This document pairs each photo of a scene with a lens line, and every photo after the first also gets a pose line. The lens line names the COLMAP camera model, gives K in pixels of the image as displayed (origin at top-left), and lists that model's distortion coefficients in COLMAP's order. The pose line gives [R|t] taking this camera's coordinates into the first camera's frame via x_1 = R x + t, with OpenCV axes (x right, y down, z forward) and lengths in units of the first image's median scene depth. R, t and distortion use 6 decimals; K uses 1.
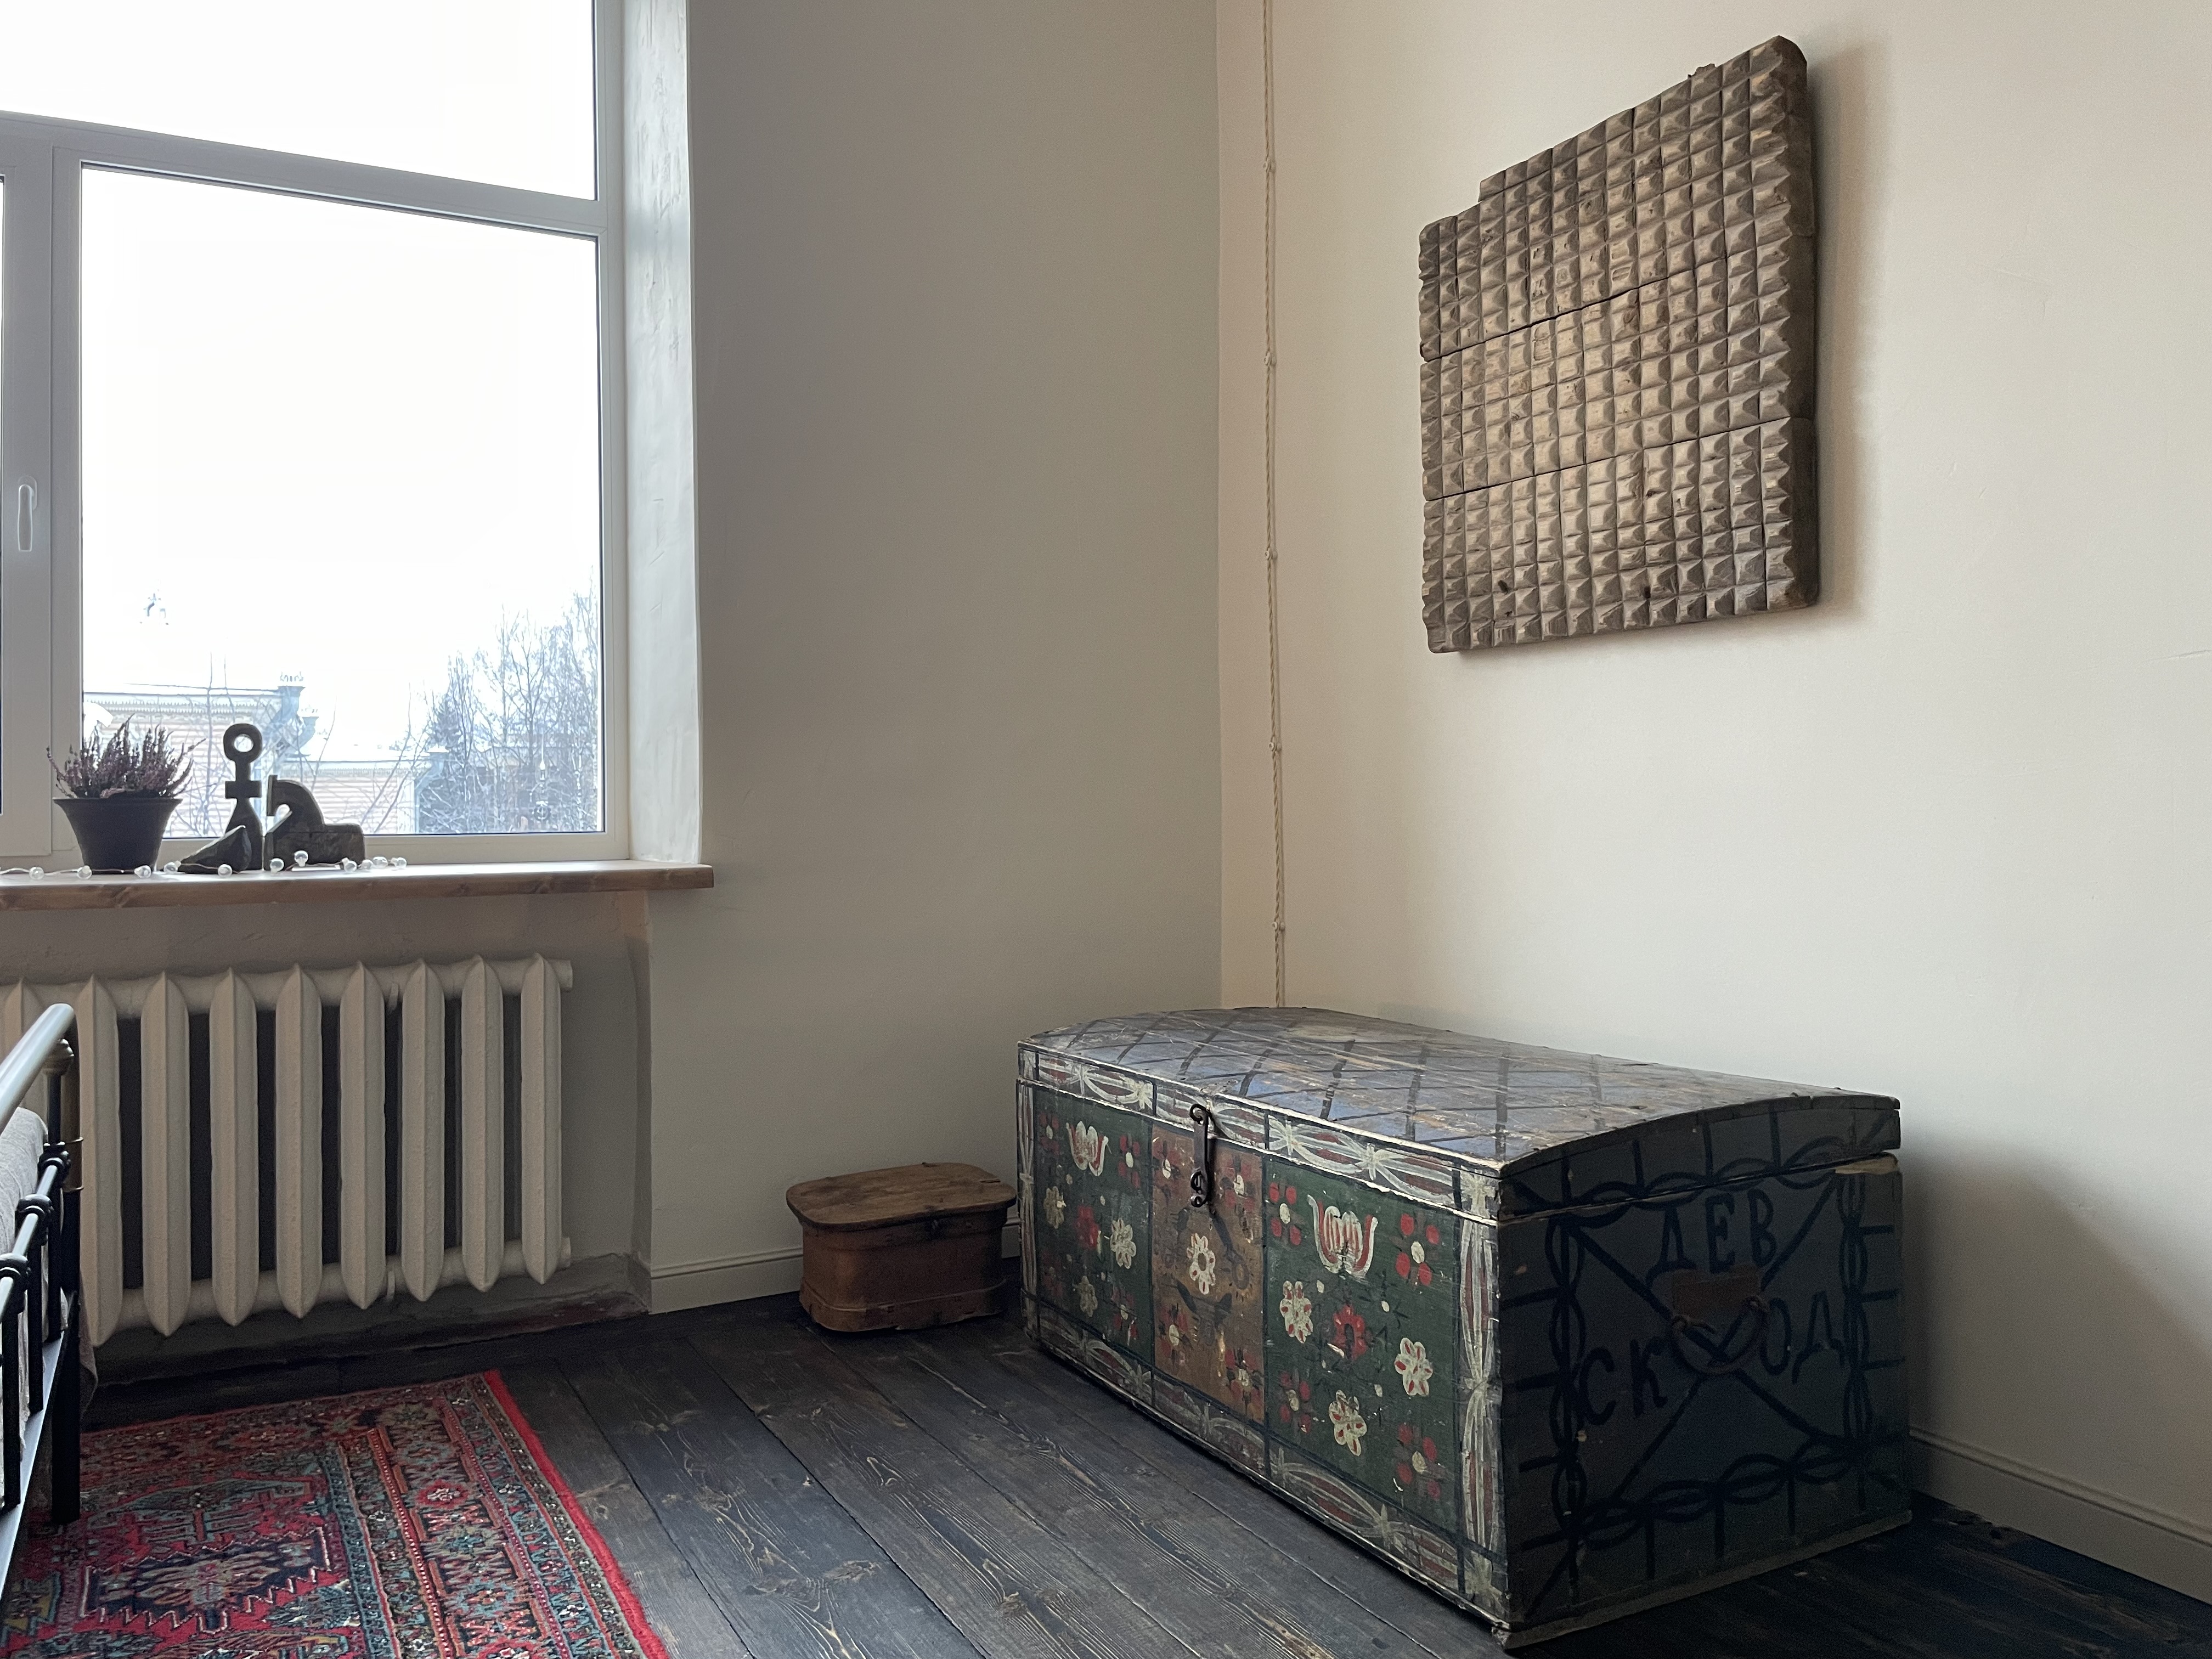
lens RADIAL K [[1683.6, 0, 1108.2], [0, 1683.6, 788.2], [0, 0, 1]] dist [0.098265, -0.134622]
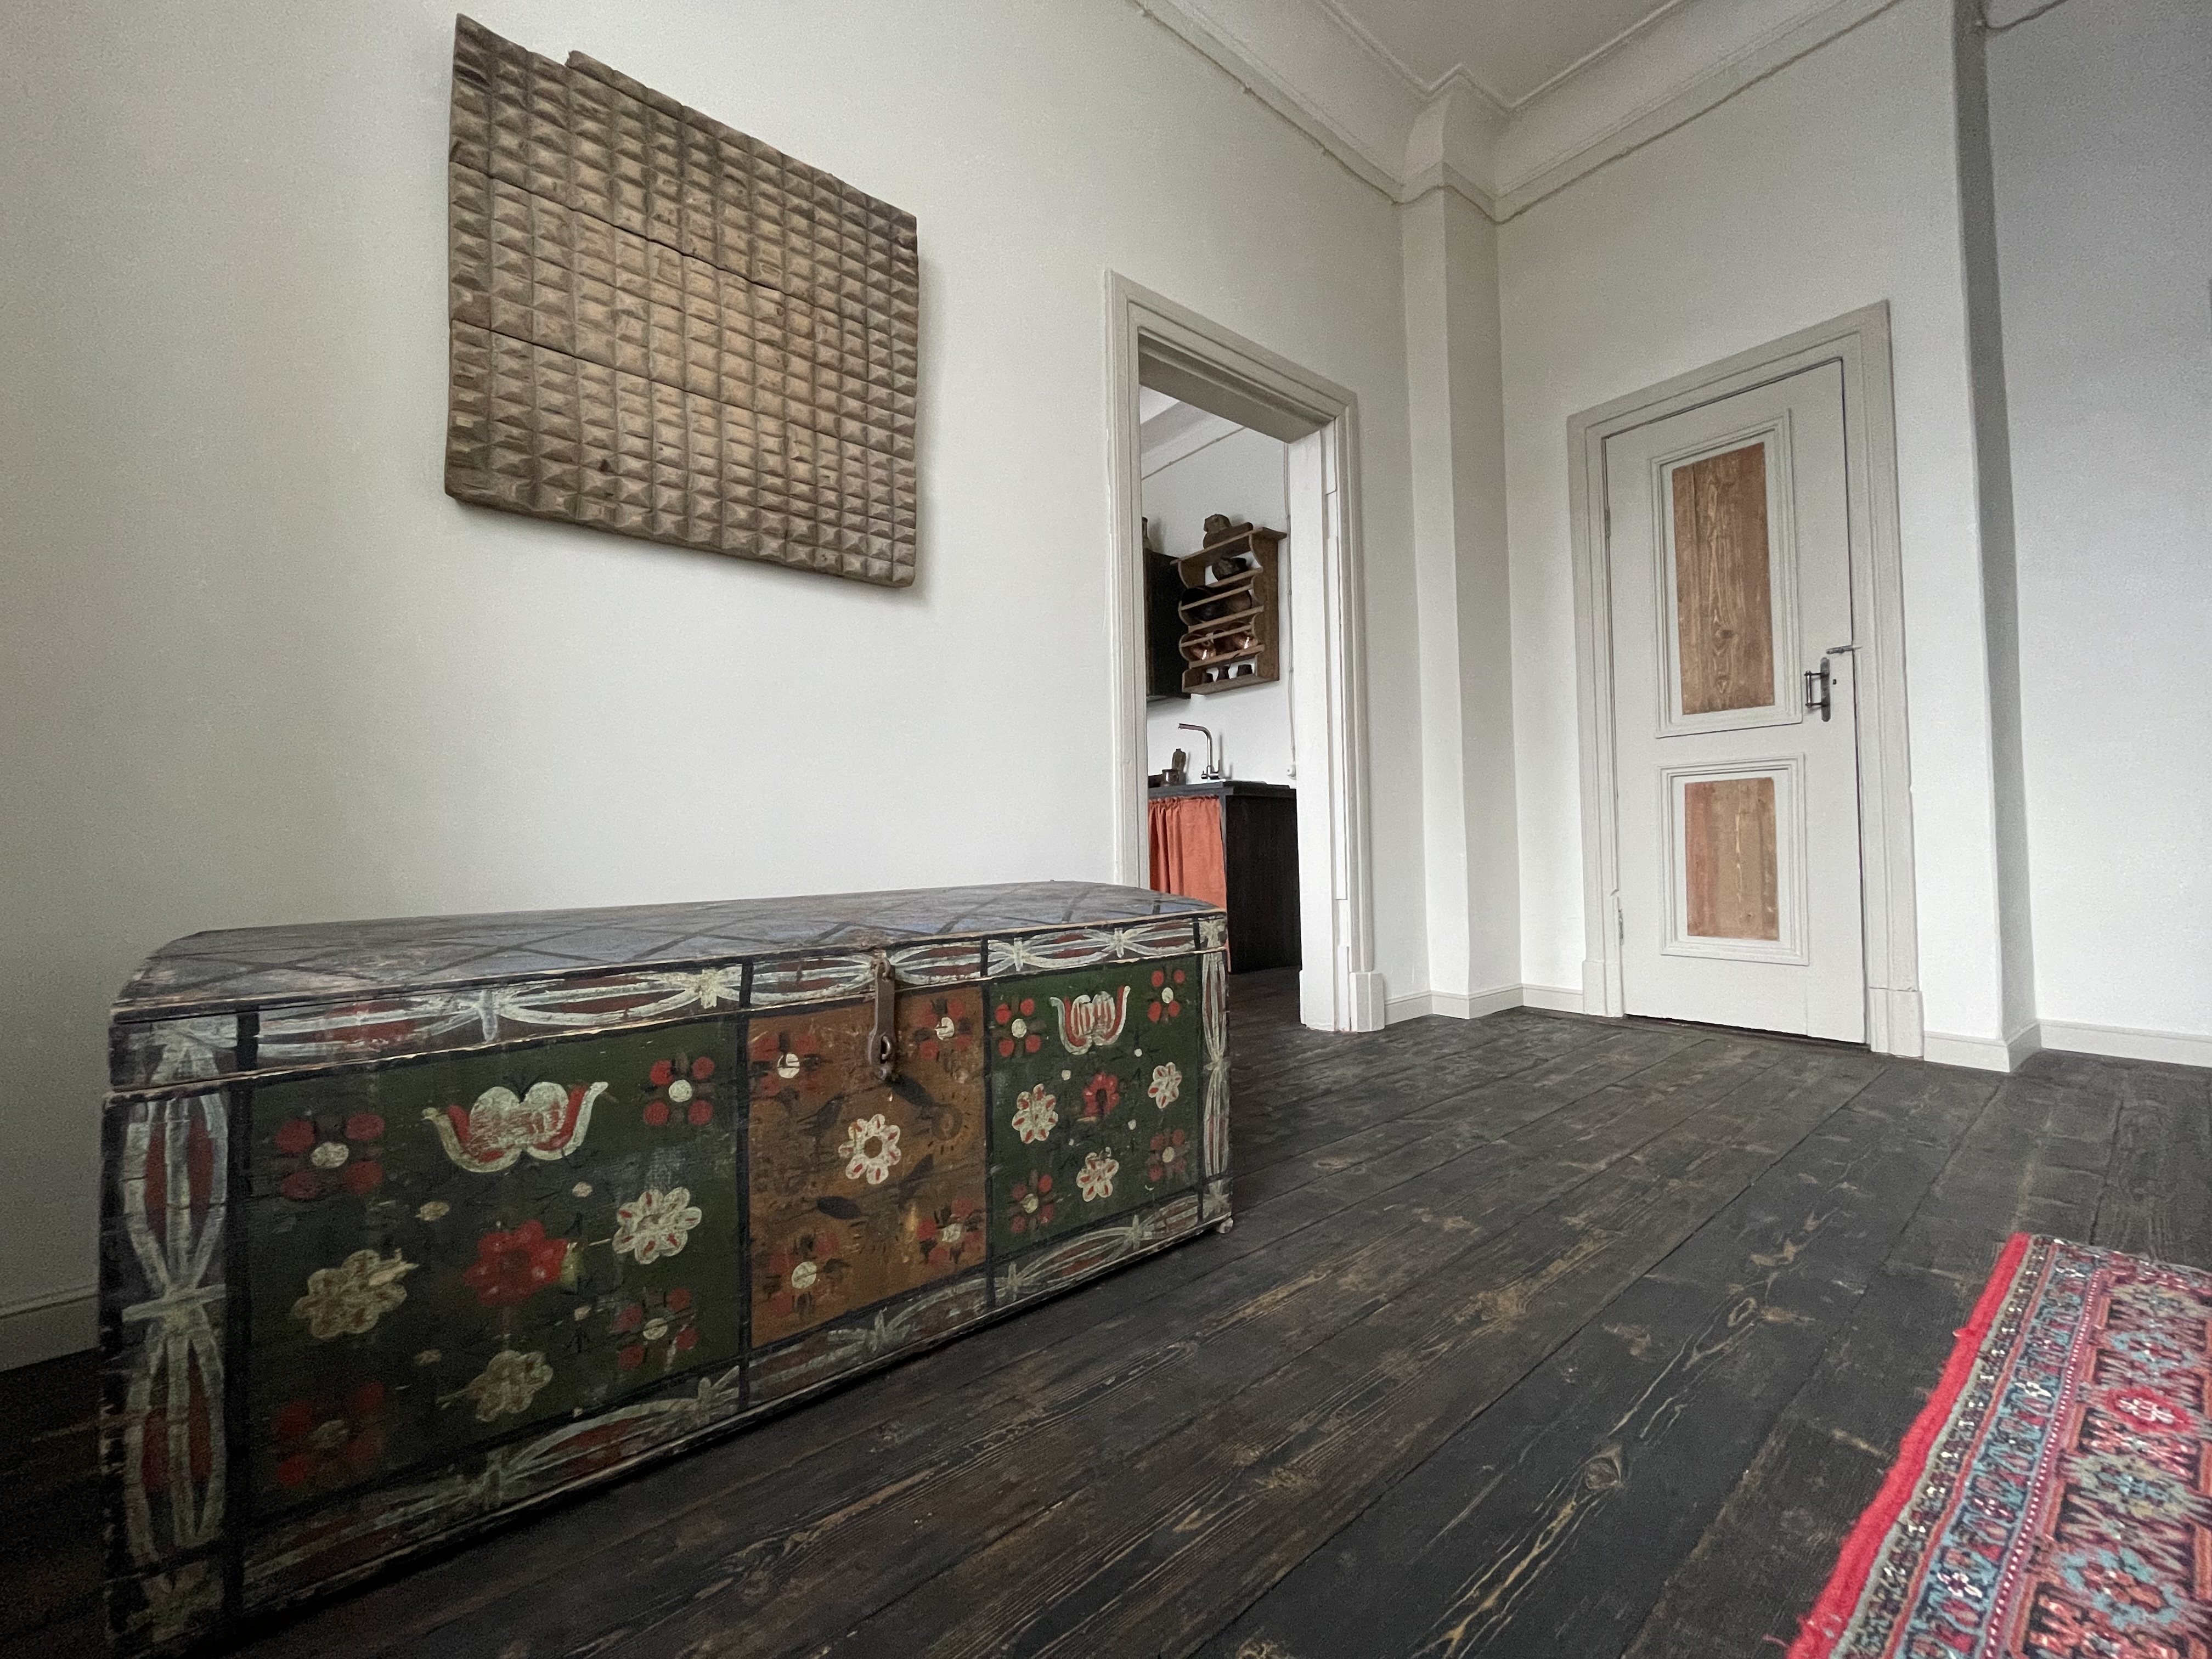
lens RADIAL K [[899.1, 0, 1108.9], [0, 899.1, 825.9], [0, 0, 1]] dist [-0.000812, 0.000110]
pose [[-0.203252, 0.037199, 0.978420, -0.386934], [0.004564, 0.999303, -0.037045, 0.130648], [-0.979116, -0.003064, -0.203280, 0.926060]]
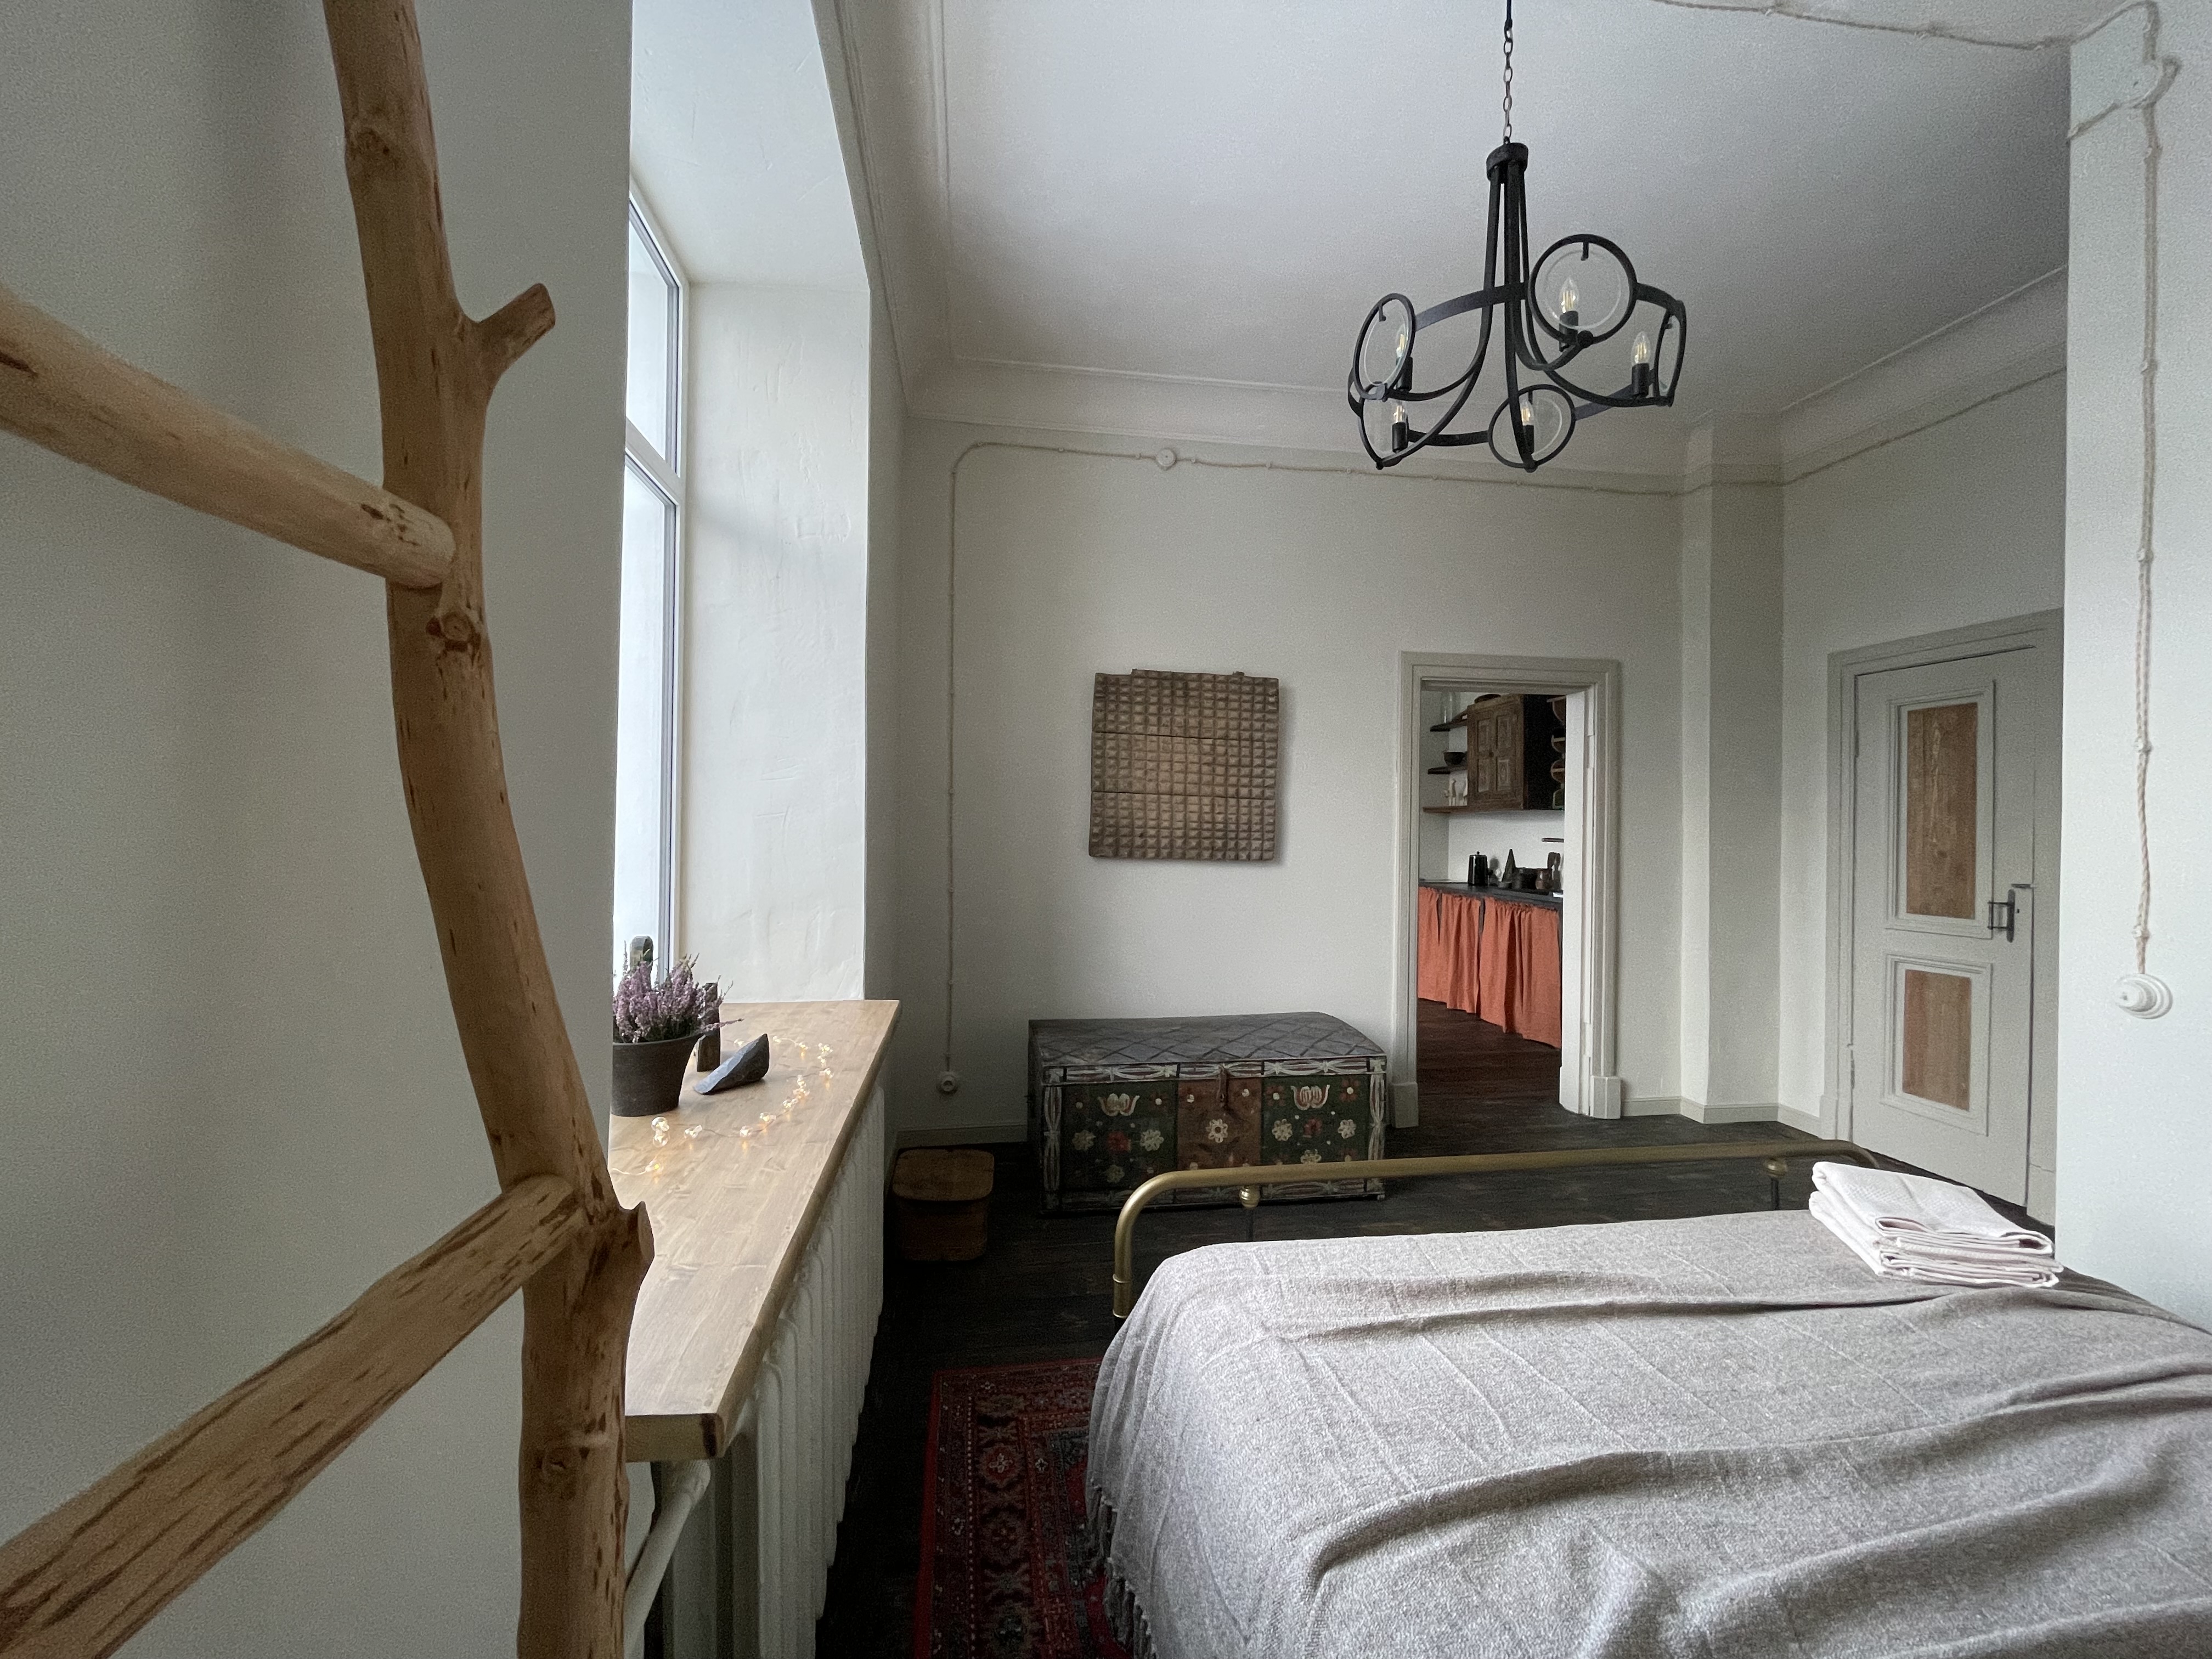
lens RADIAL K [[899.1, 0, 1108.9], [0, 899.1, 825.9], [0, 0, 1]] dist [-0.000812, 0.000110]
pose [[0.326351, 0.017187, 0.945093, -1.168924], [-0.033055, 0.999431, -0.006761, -0.138977], [-0.944671, -0.029034, 0.326733, 0.698547]]
